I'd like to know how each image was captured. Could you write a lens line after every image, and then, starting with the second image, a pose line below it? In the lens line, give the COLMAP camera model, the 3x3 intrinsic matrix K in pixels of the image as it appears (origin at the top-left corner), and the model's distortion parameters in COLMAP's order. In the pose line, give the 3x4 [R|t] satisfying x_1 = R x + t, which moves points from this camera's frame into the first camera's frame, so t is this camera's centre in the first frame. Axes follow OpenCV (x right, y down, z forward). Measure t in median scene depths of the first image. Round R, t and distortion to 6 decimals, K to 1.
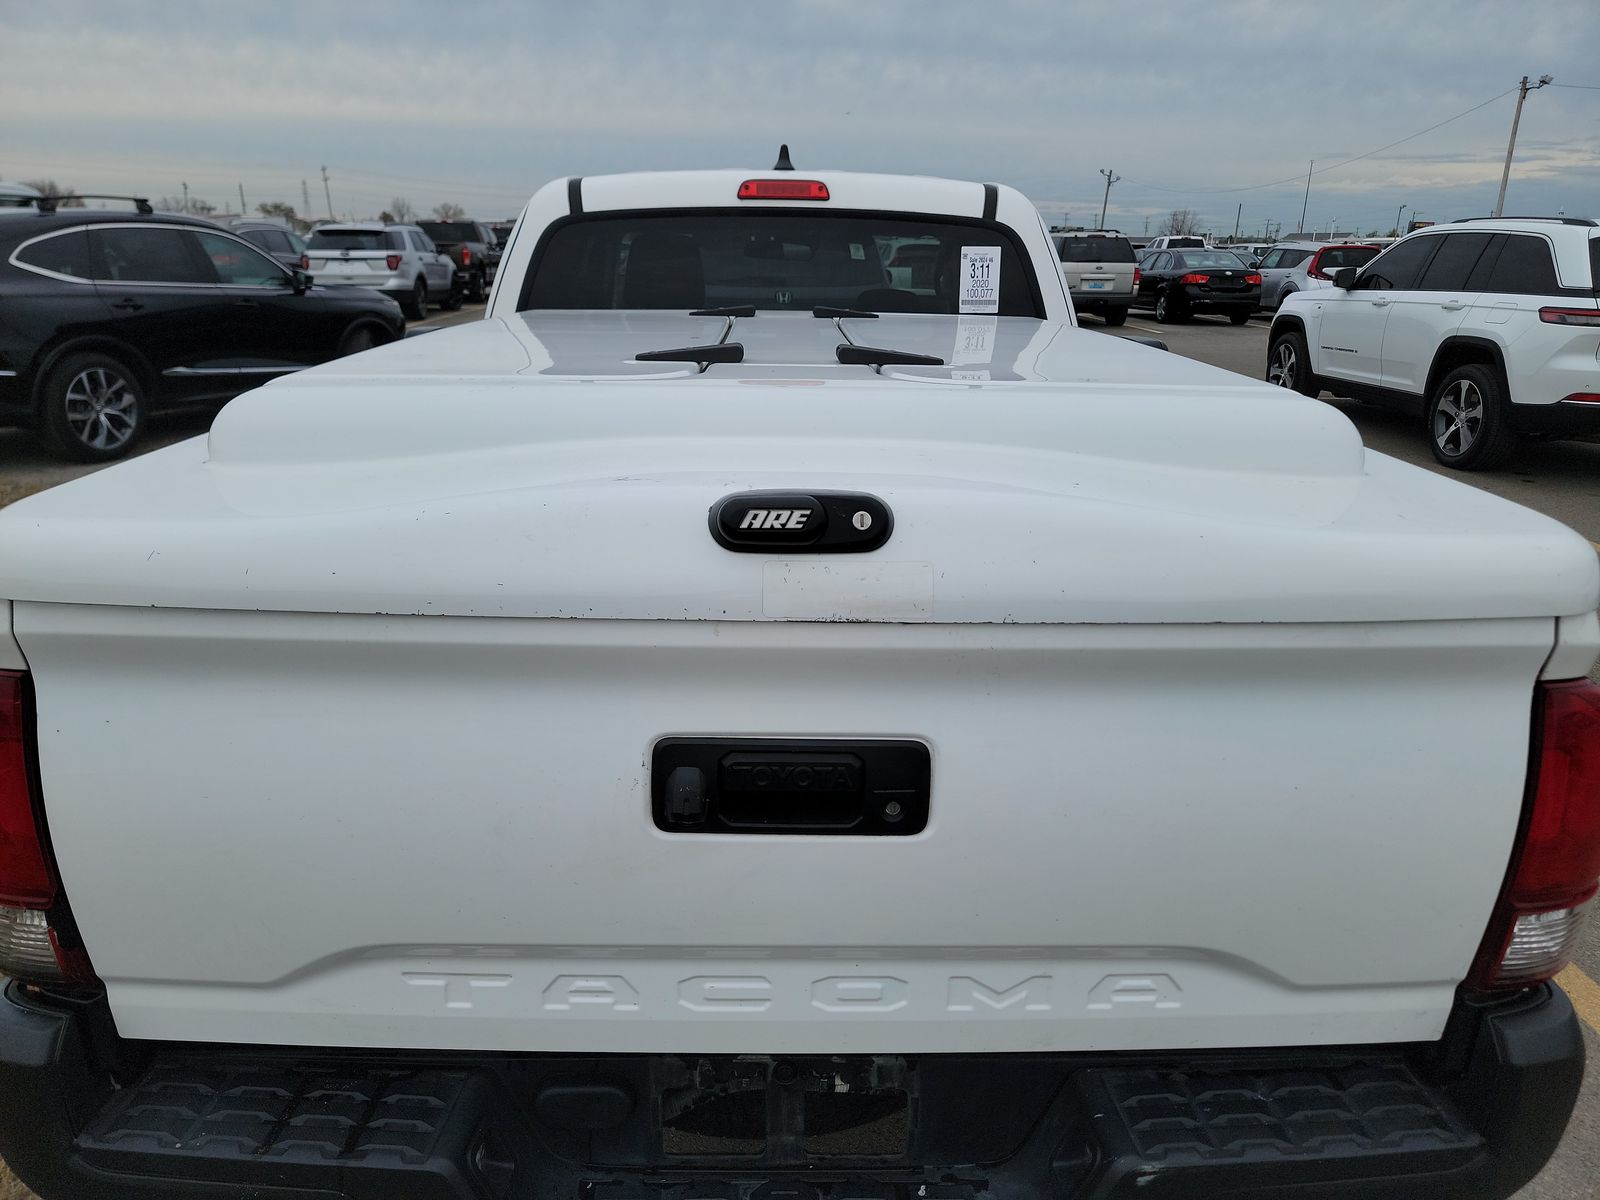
lens RADIAL K [[1104.8, 0, 796.3], [0, 1104.8, 593.2], [0, 0, 1]] dist [0.073904, -0.057258]
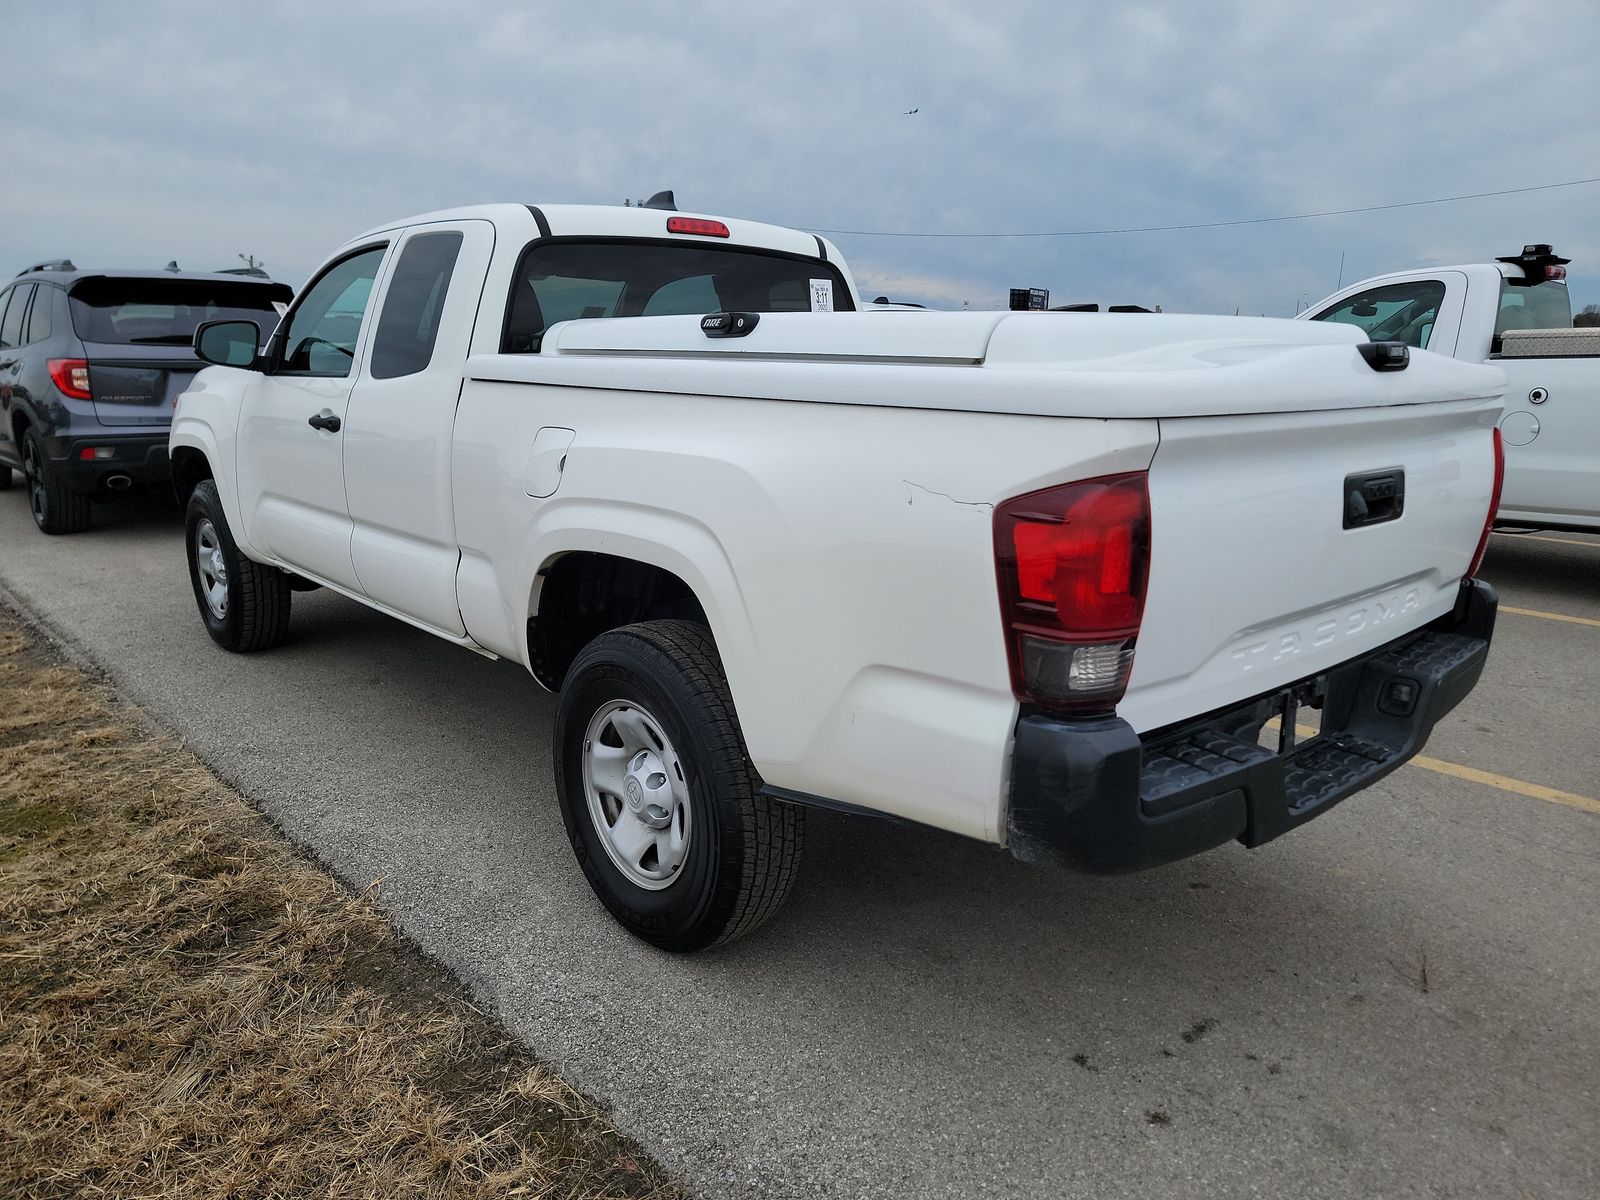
lens RADIAL K [[1104.8, 0, 796.3], [0, 1104.8, 593.2], [0, 0, 1]] dist [0.073904, -0.057258]
pose [[0.757447, -0.149052, 0.635655, -1.697698], [0.195980, 0.980601, -0.003592, 0.121216], [-0.622789, 0.127297, 0.771965, 0.106031]]
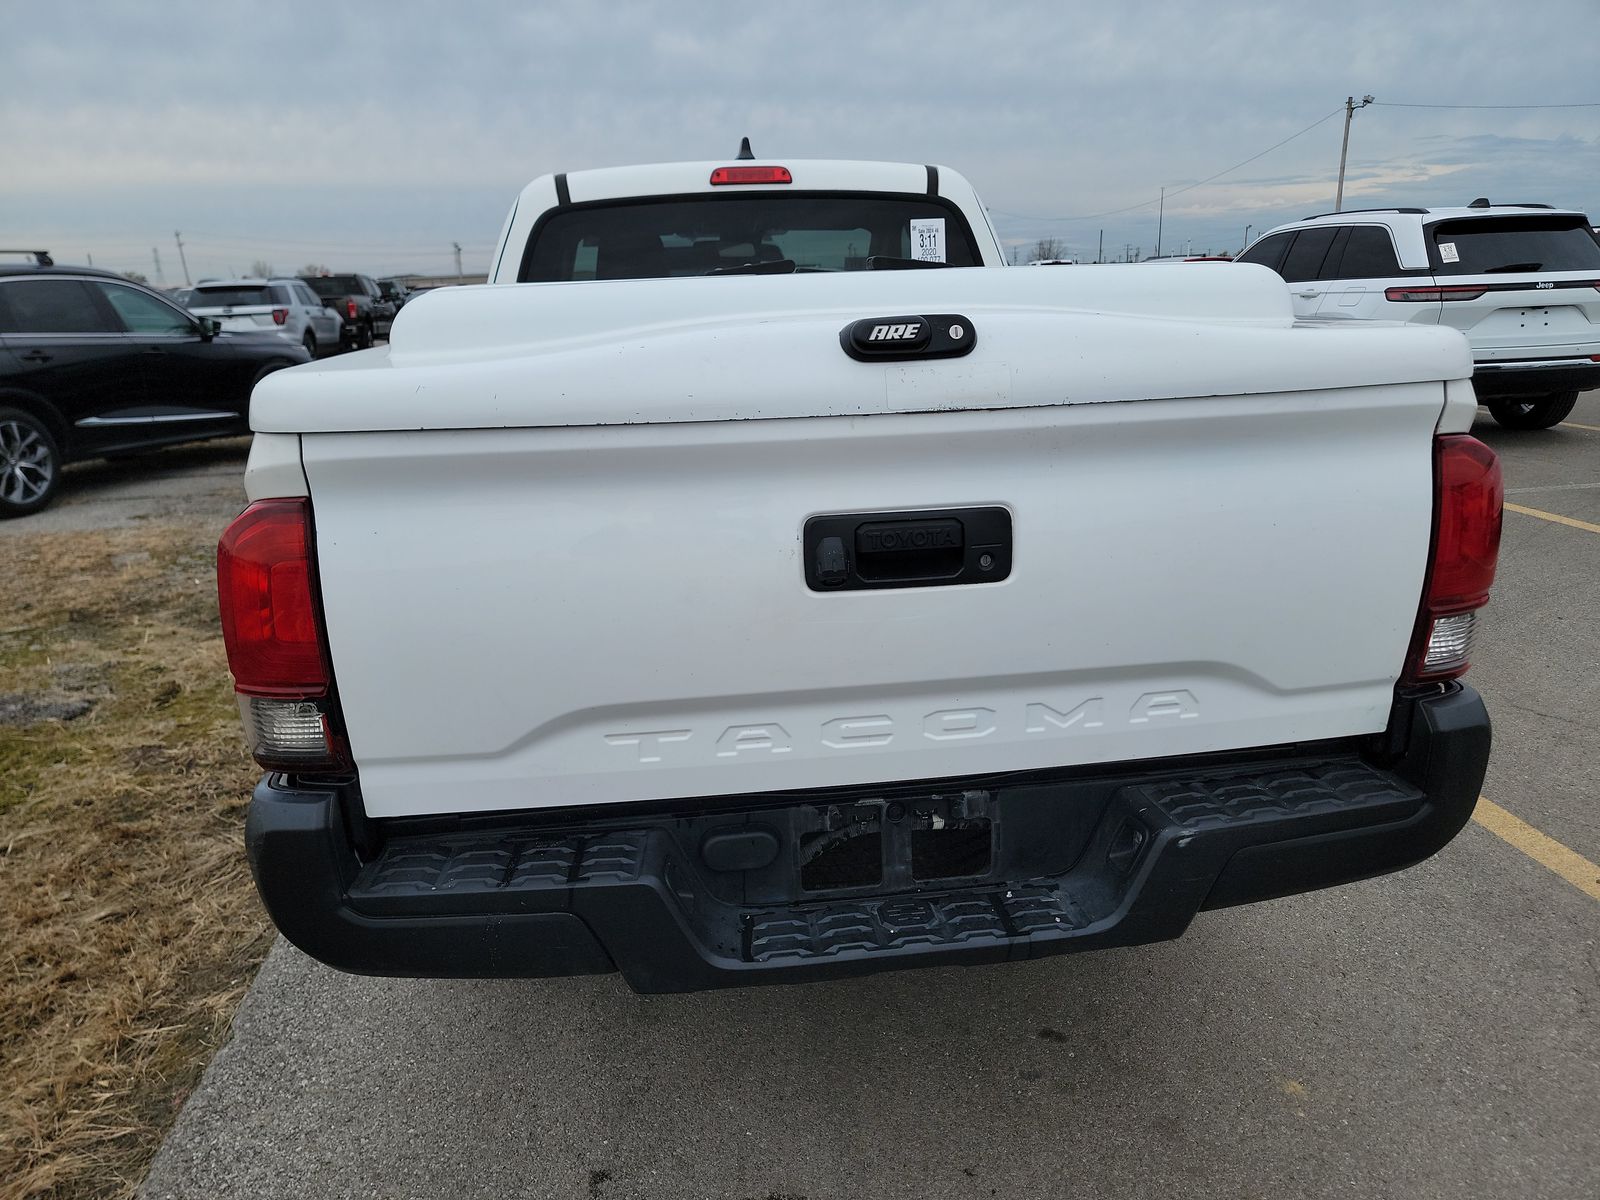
lens RADIAL K [[1105.9, 0, 808.3], [0, 1105.9, 605.5], [0, 0, 1]] dist [0.071472, -0.058617]
pose [[0.992522, -0.076702, 0.094957, -0.209273], [0.078974, 0.996668, -0.020397, 0.214056], [-0.093077, 0.027743, 0.995272, -0.244299]]
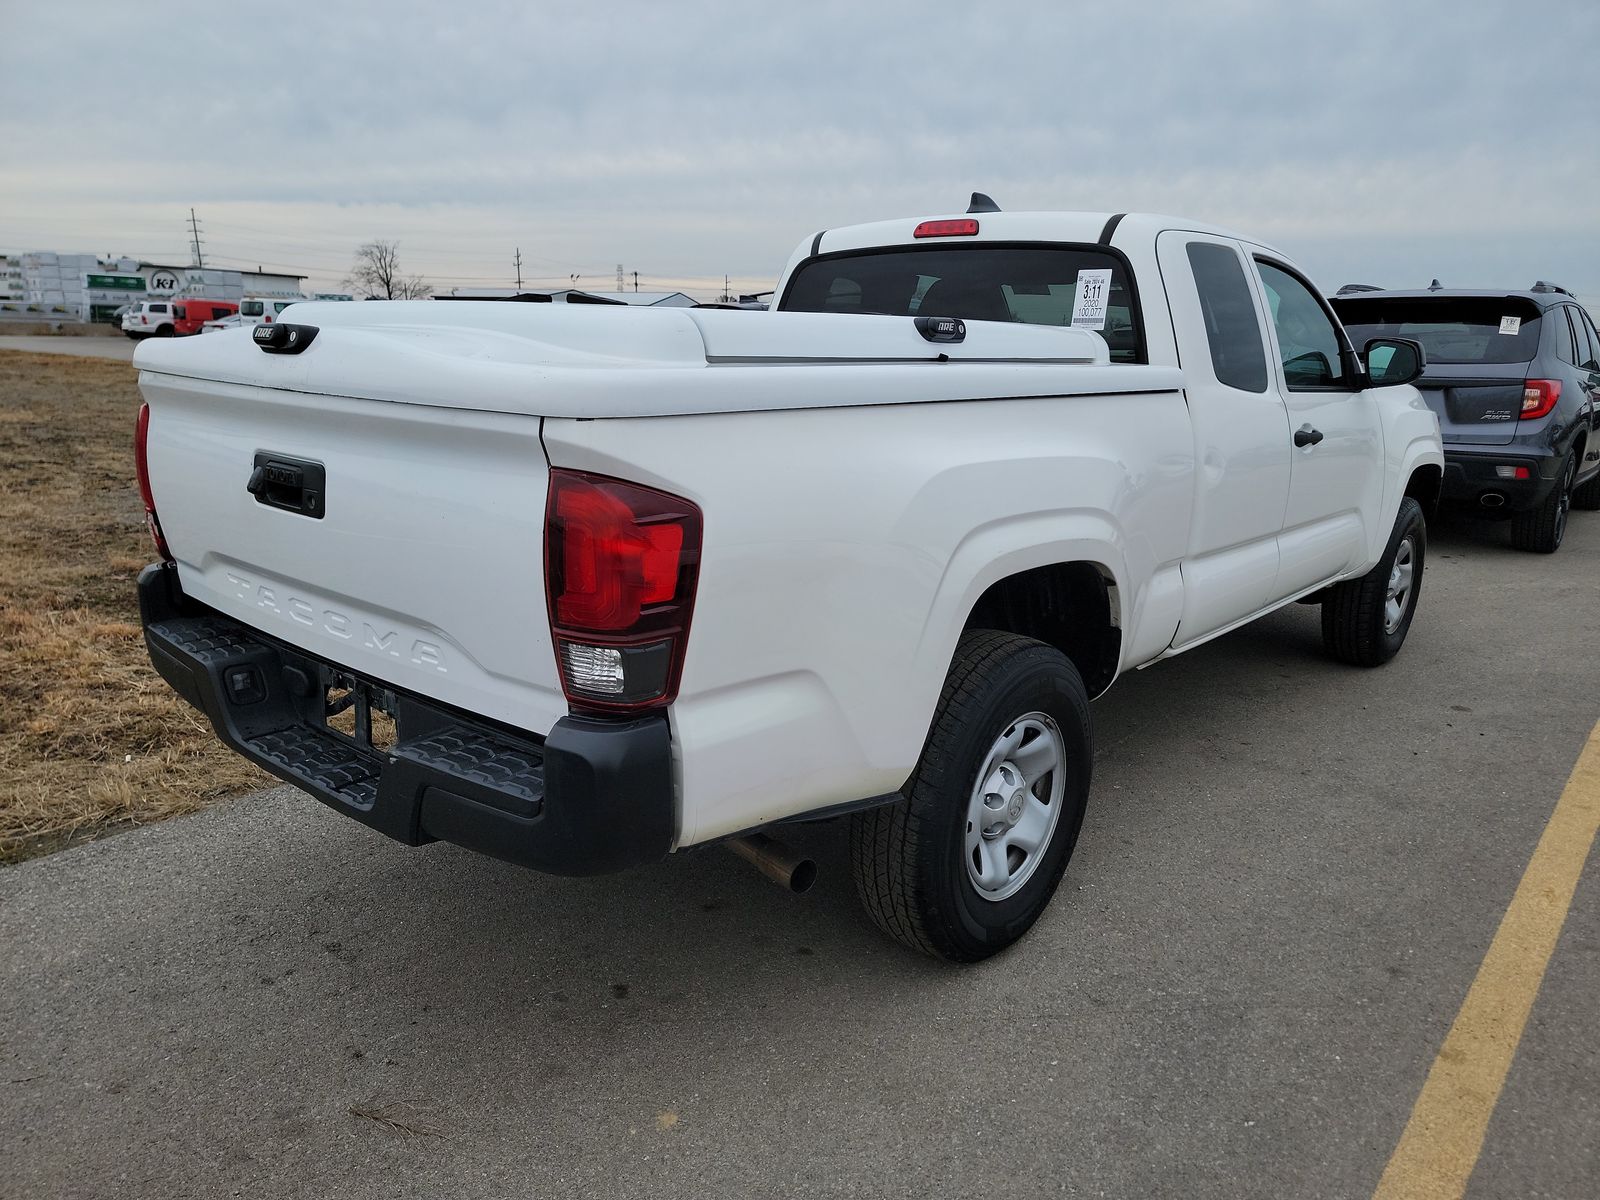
lens RADIAL K [[1105.9, 0, 814.2], [0, 1105.9, 601.3], [0, 0, 1]] dist [0.048548, -0.000776]
pose [[0.752869, 0.157626, -0.639017, 1.595232], [-0.211581, 0.977326, -0.008202, 0.162190], [0.623235, 0.141379, 0.769149, 0.090420]]
